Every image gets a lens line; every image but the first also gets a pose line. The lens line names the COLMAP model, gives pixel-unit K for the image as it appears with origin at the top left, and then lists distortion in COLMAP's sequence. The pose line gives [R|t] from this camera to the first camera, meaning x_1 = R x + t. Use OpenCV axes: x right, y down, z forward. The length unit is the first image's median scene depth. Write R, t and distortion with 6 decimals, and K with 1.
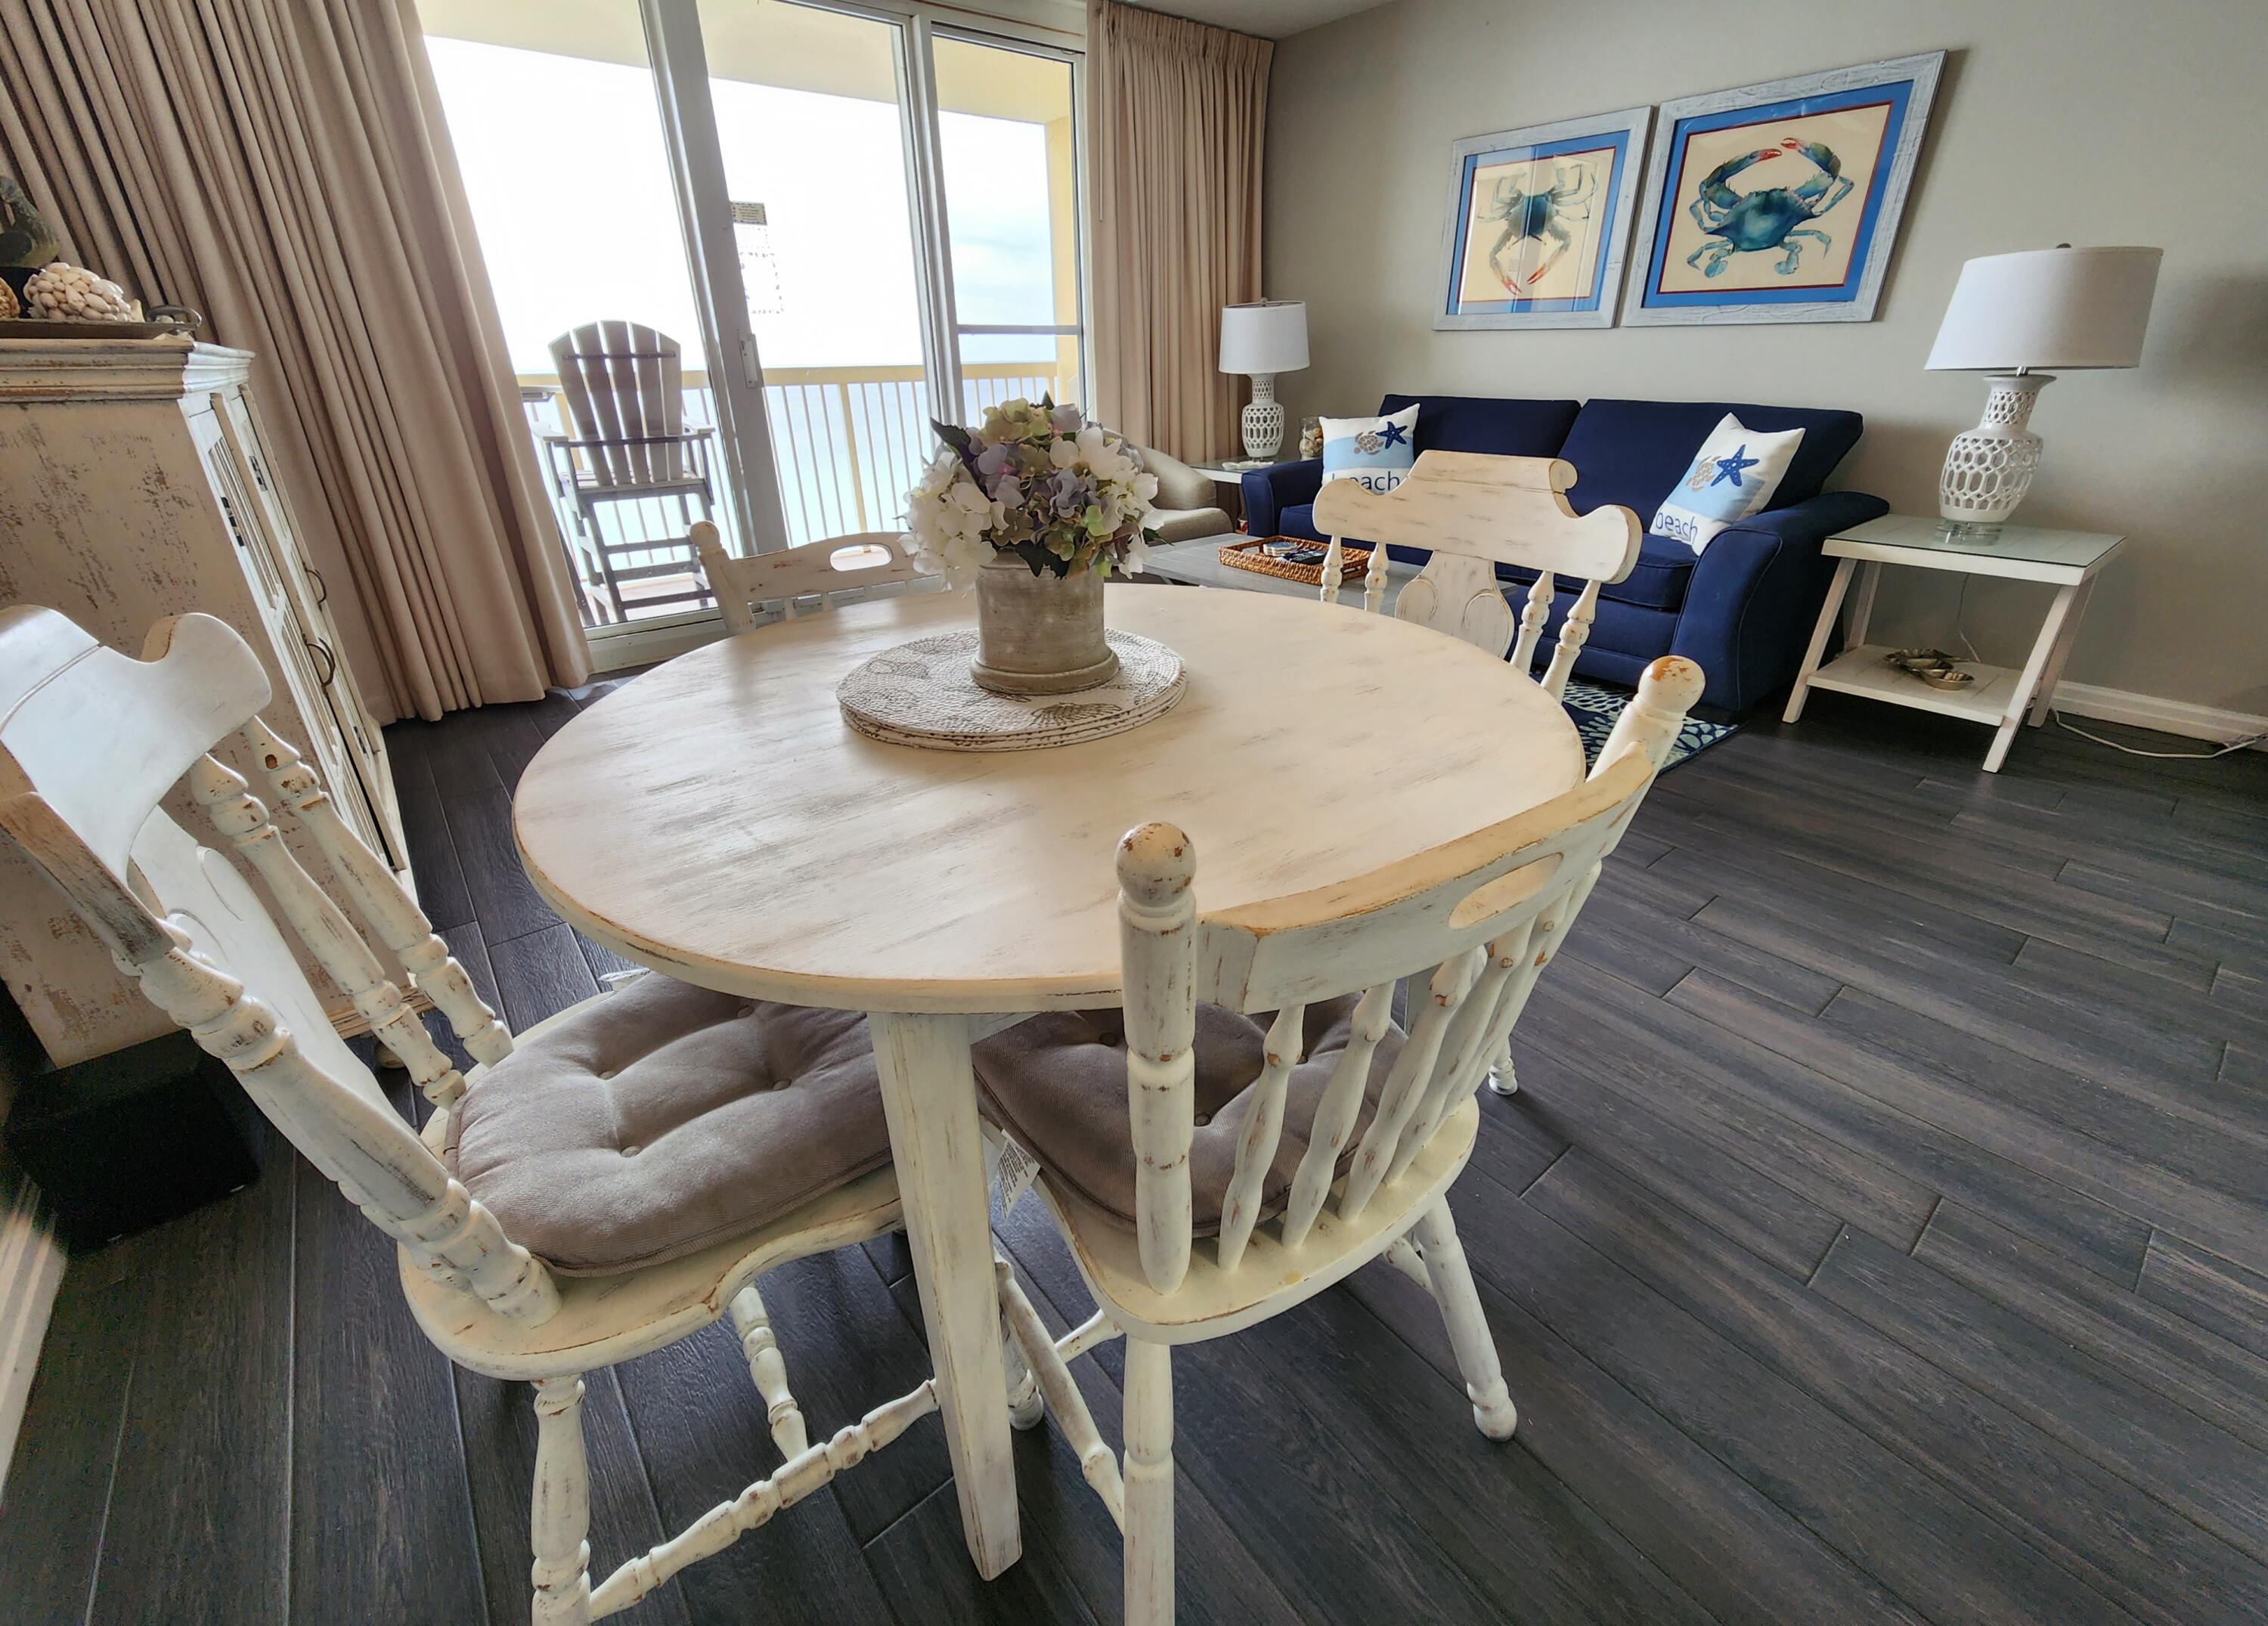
lens RADIAL K [[966.6, 0, 1159.7], [0, 966.6, 766.1], [0, 0, 1]] dist [0.003631, 0.000399]
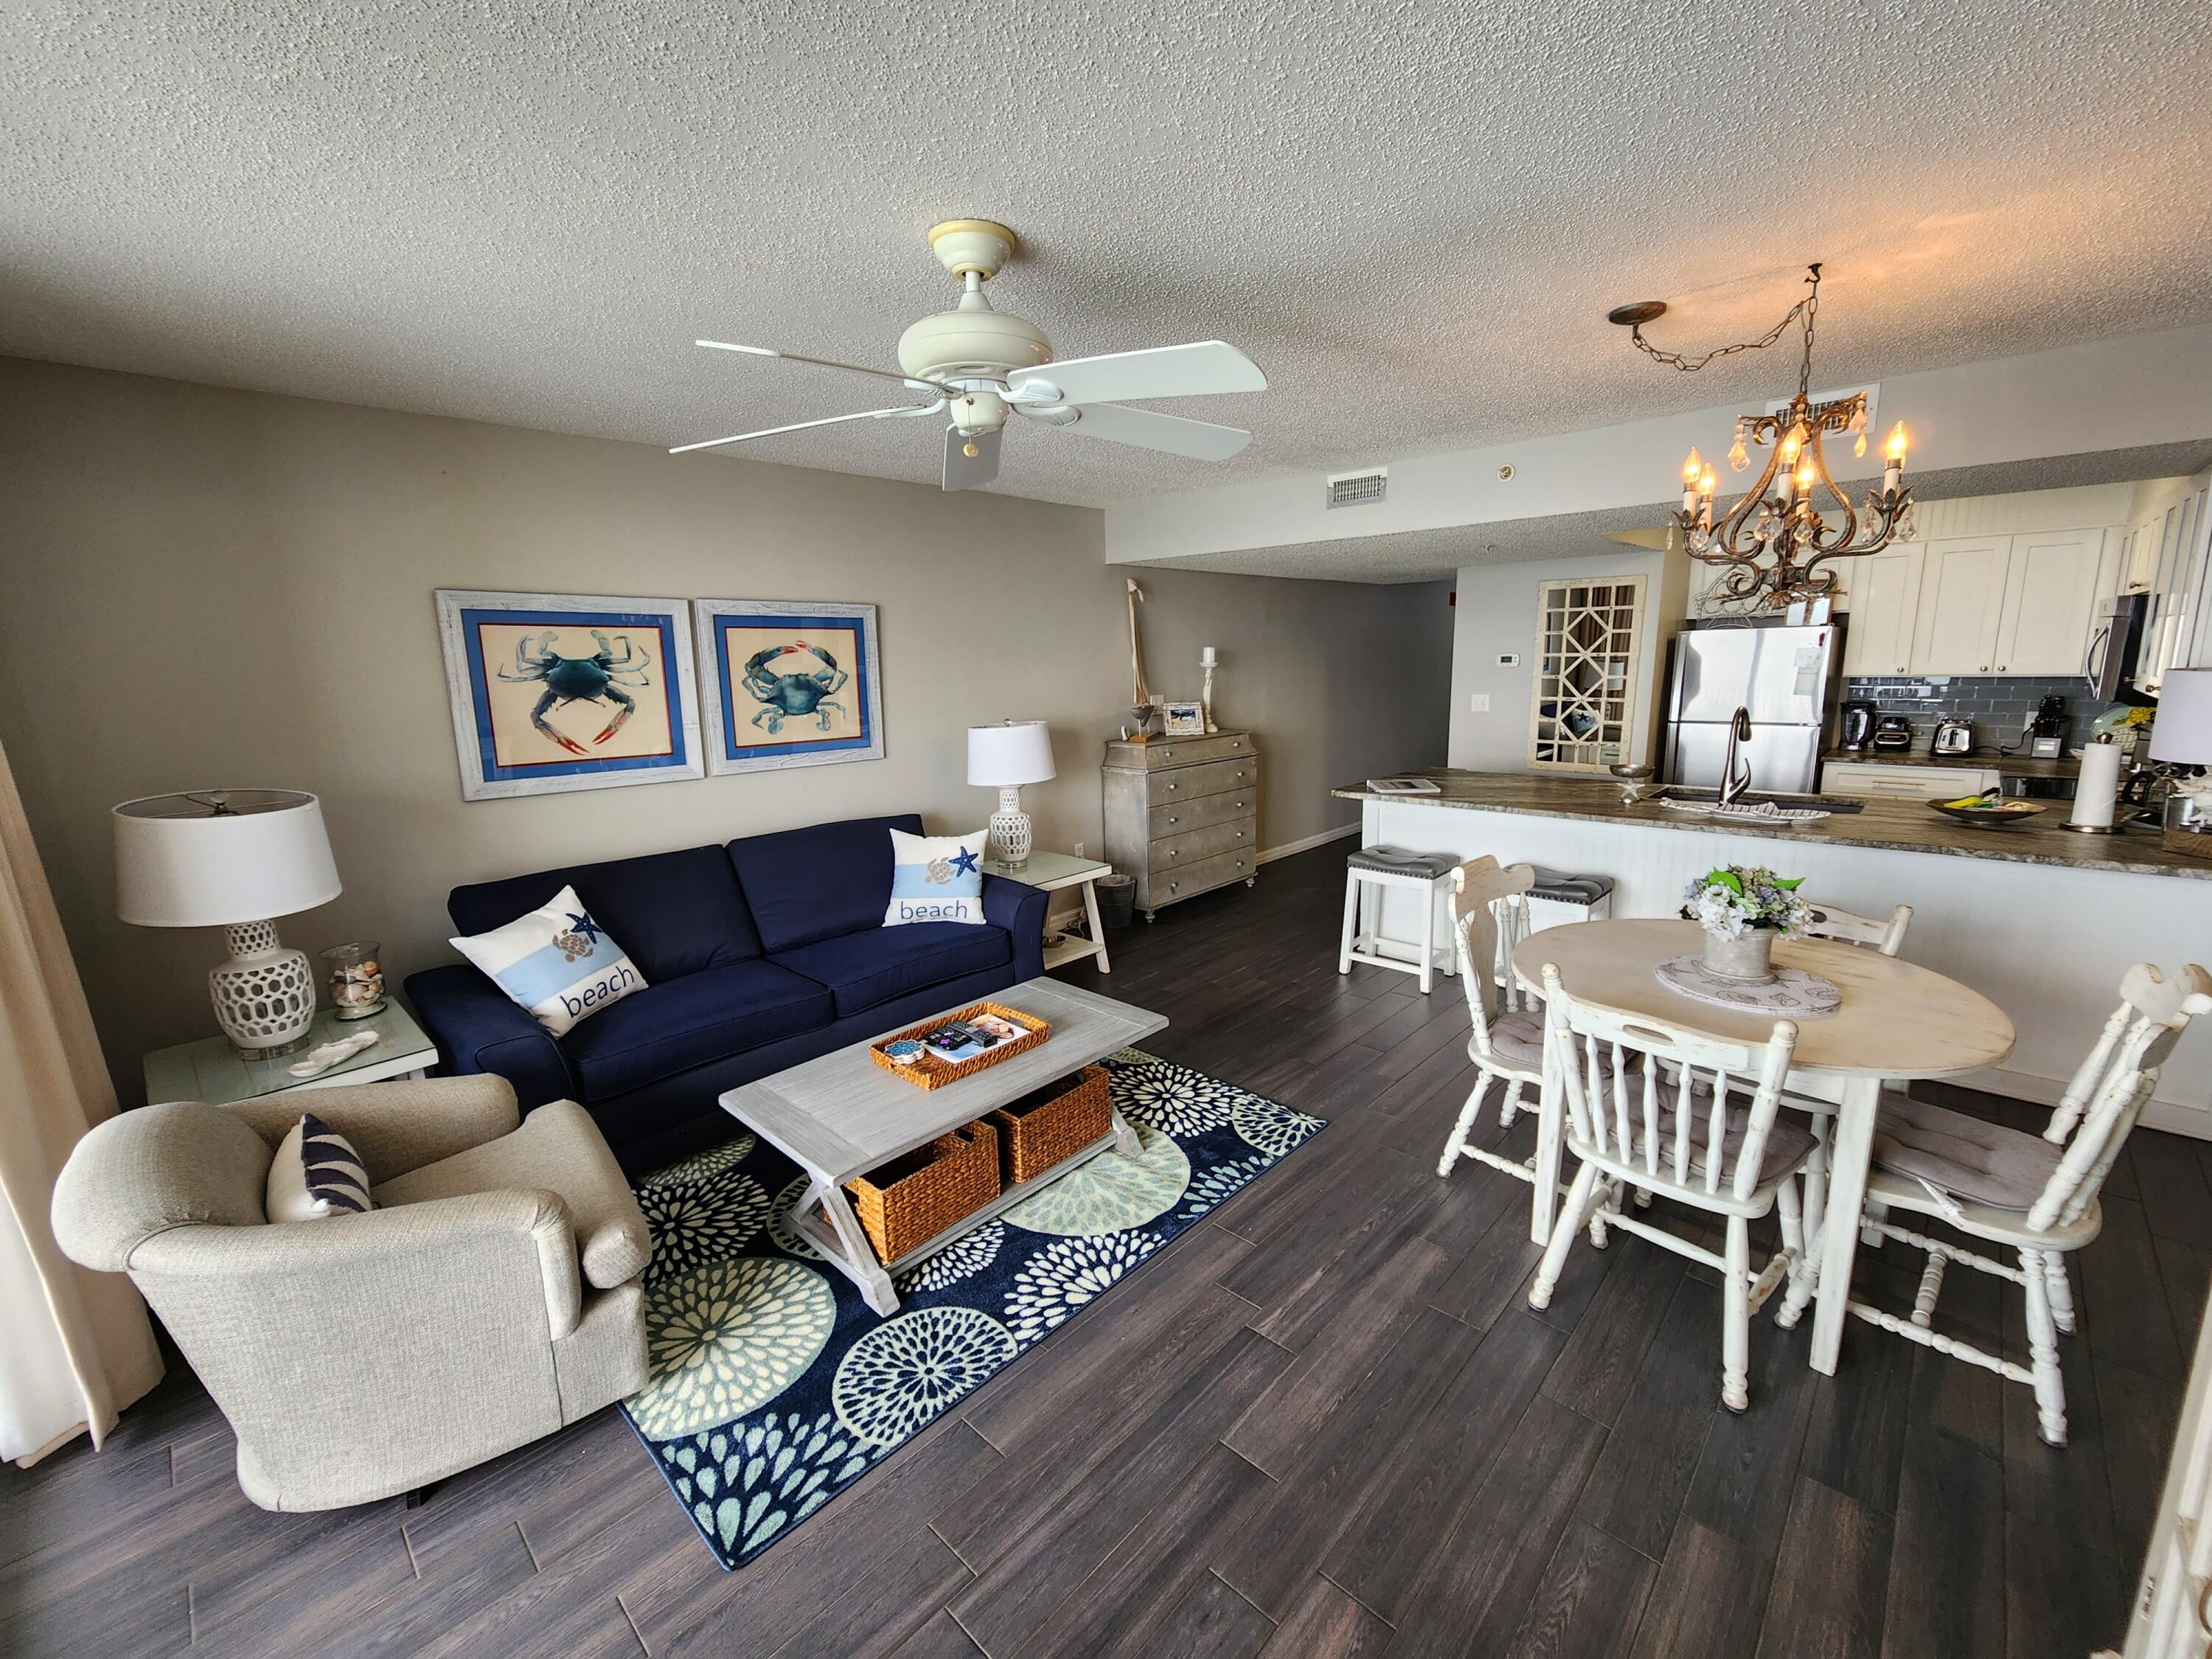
lens RADIAL K [[904.4, 0, 1104.6], [0, 904.4, 823.8], [0, 0, 1]] dist [0.001192, 0.000615]
pose [[-0.119978, -0.163078, 0.979291, -0.621785], [0.416970, 0.886917, 0.198780, -0.458357], [-0.900967, 0.432184, -0.038412, 0.718603]]
